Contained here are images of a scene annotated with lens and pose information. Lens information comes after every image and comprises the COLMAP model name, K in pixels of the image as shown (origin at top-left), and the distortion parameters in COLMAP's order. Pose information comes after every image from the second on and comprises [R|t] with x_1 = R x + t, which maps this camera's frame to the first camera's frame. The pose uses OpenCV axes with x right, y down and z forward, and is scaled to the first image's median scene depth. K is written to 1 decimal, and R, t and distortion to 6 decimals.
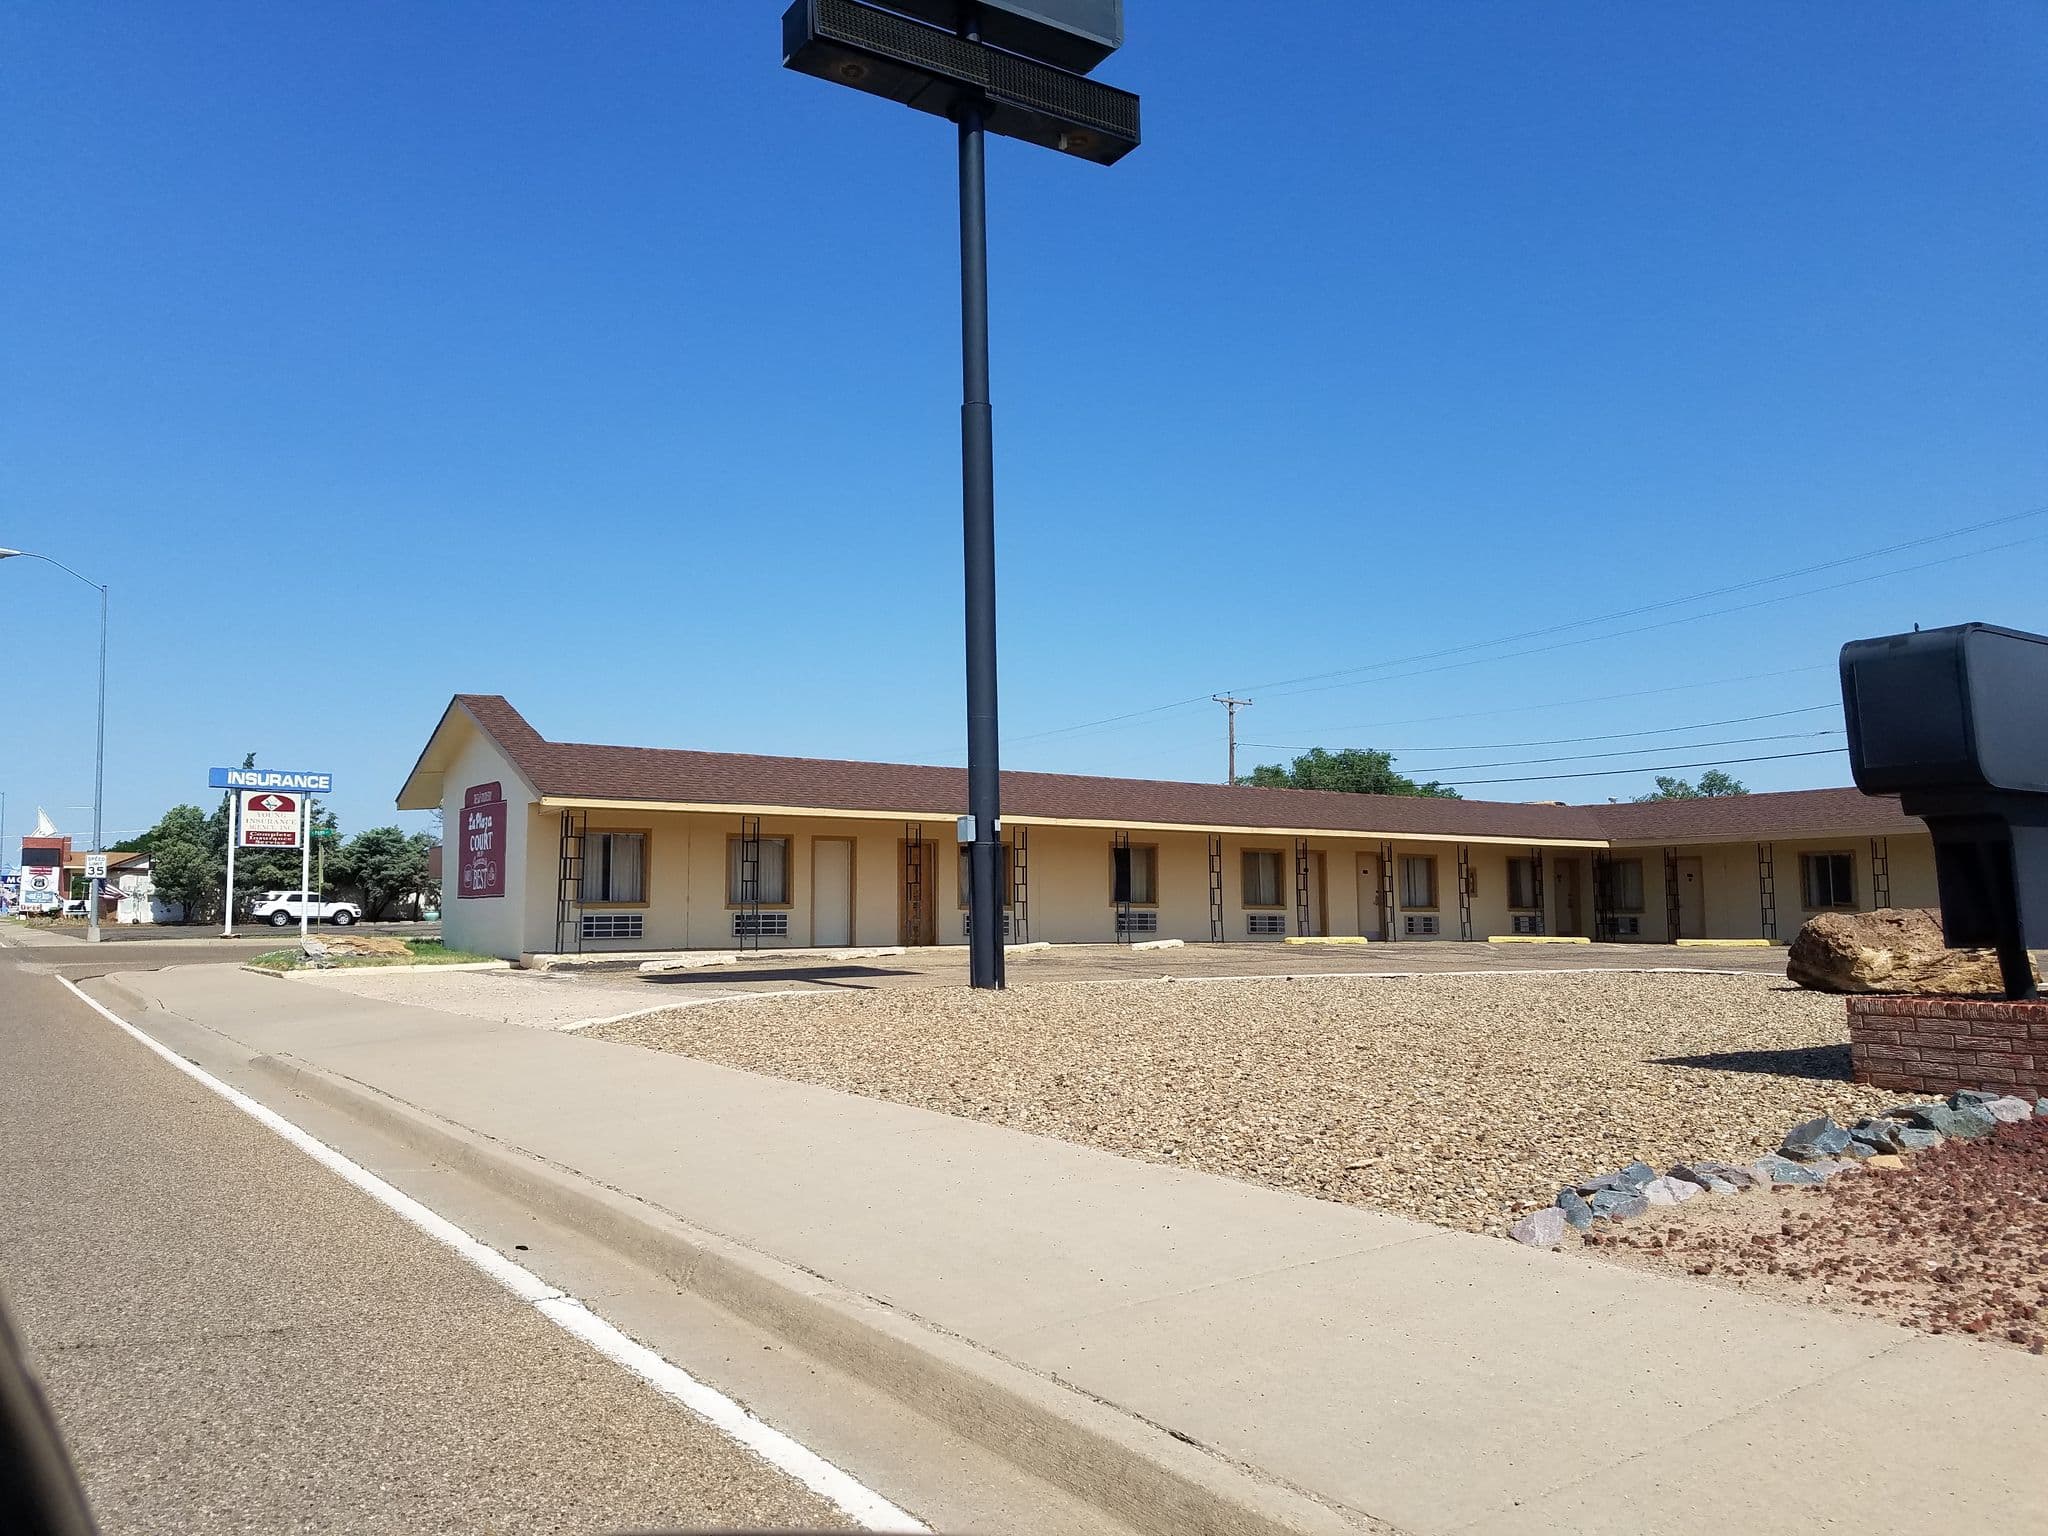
lens RADIAL K [[1599.9, 0, 1027.4], [0, 1599.9, 754.5], [0, 0, 1]] dist [0.116151, -0.040228]
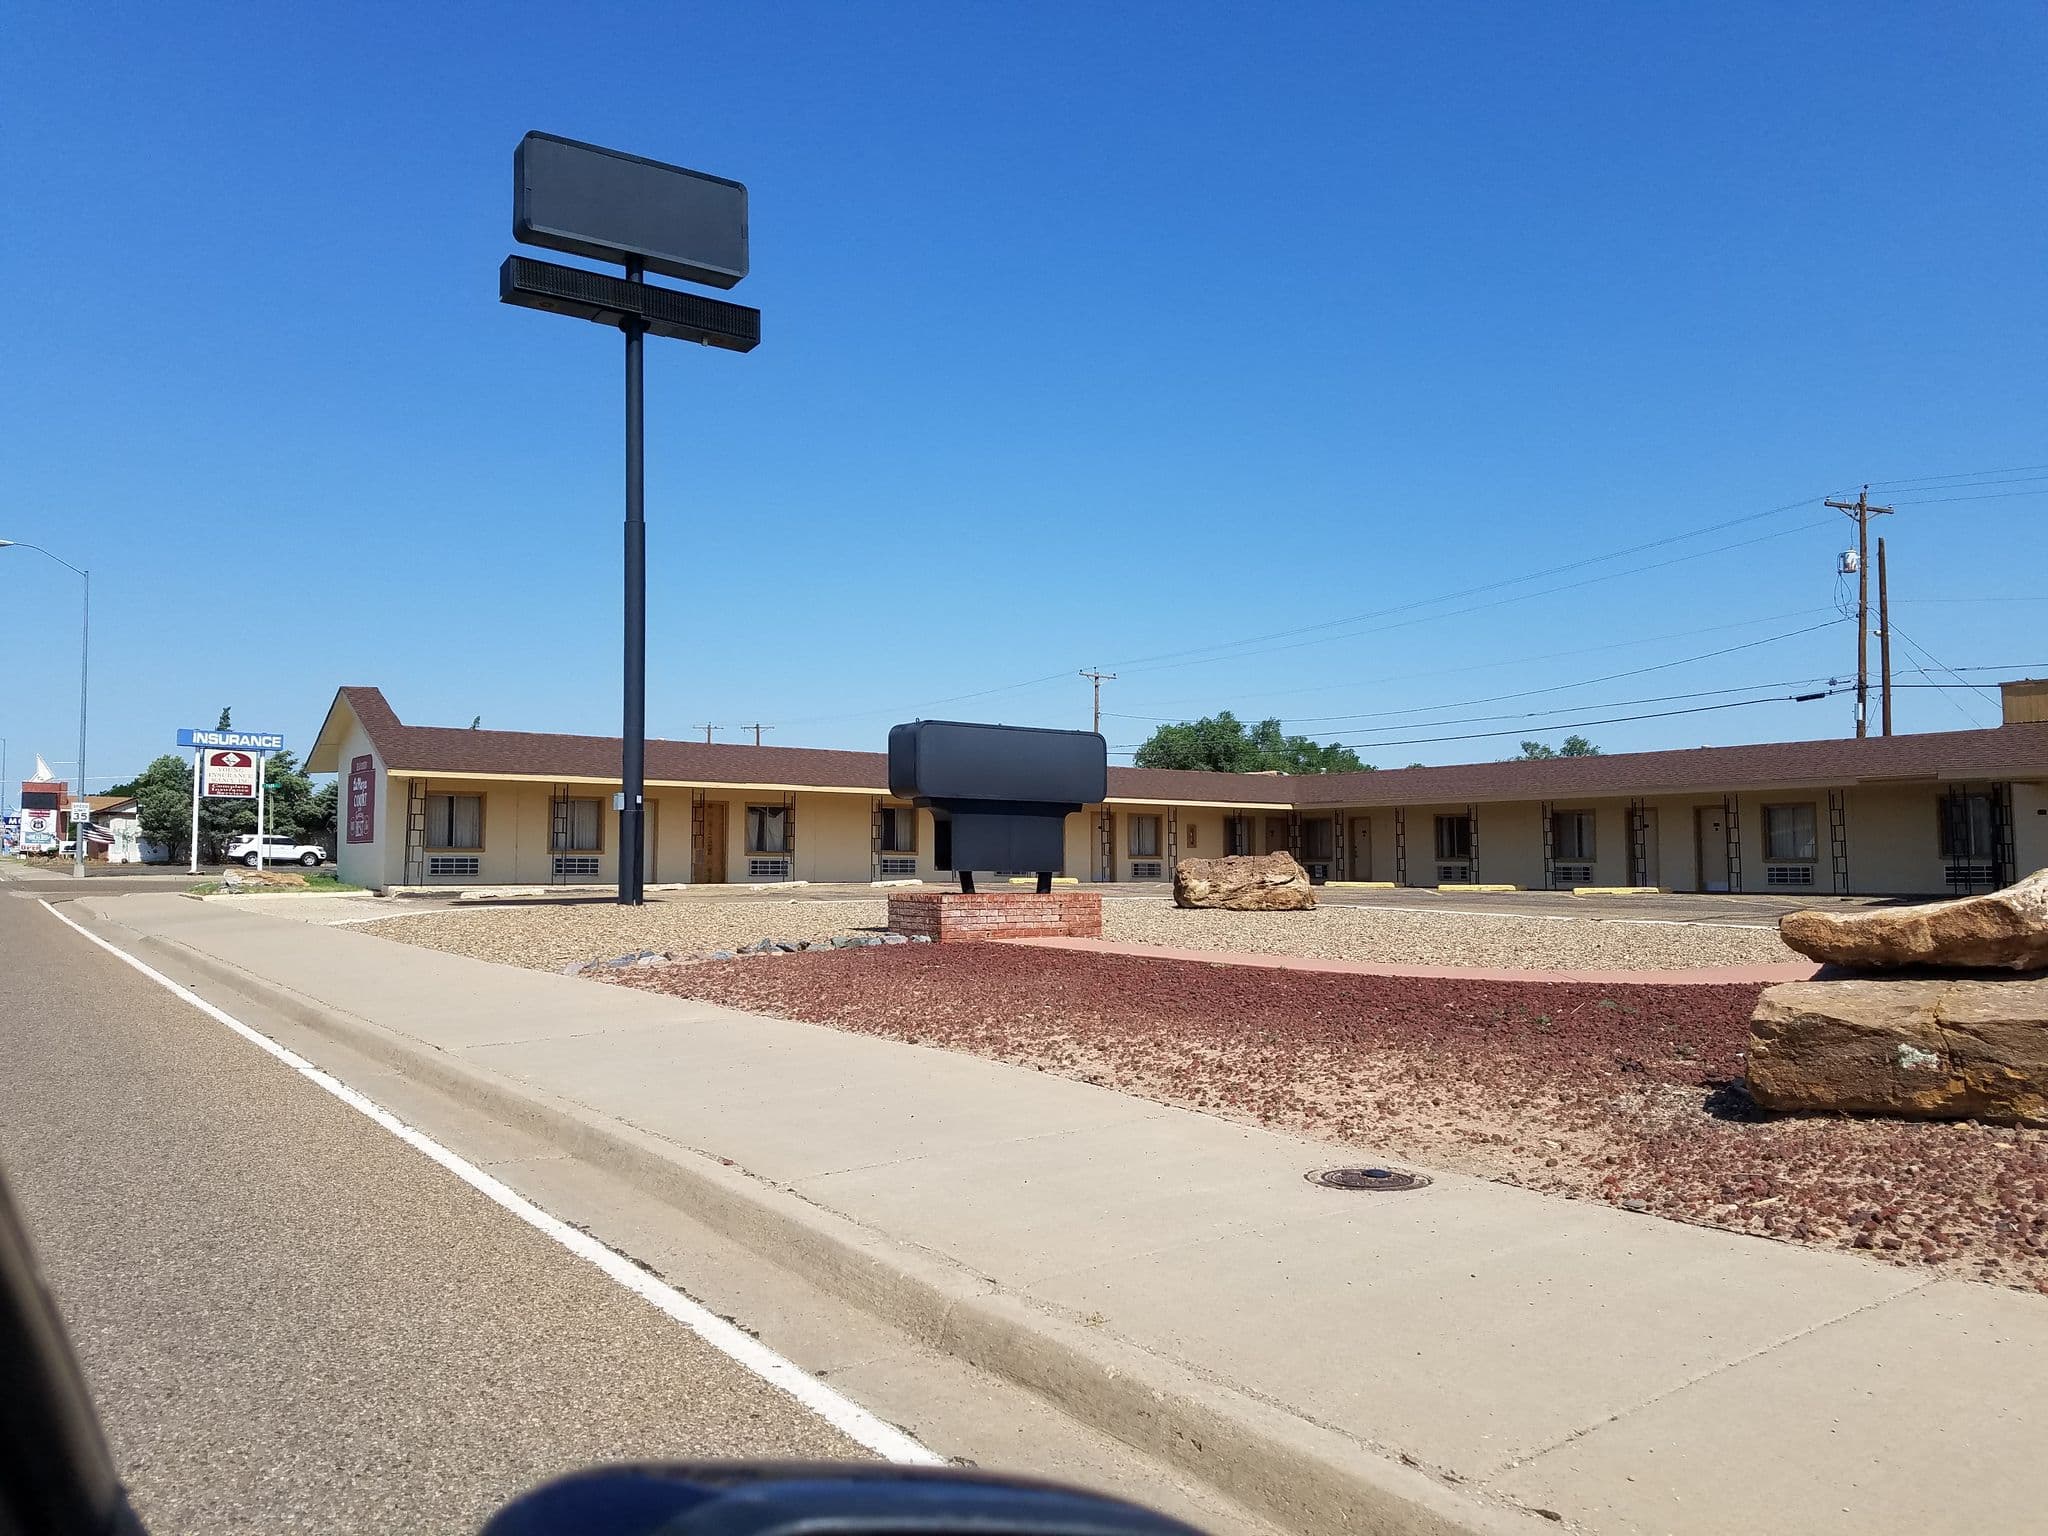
lens RADIAL K [[1599.9, 0, 1032.3], [0, 1599.9, 758.3], [0, 0, 1]] dist [0.116151, -0.040228]
pose [[0.999961, 0.008771, 0.000313, 0.108302], [-0.008776, 0.999411, 0.033178, -0.015204], [-0.000022, -0.033179, 0.999449, -0.165944]]
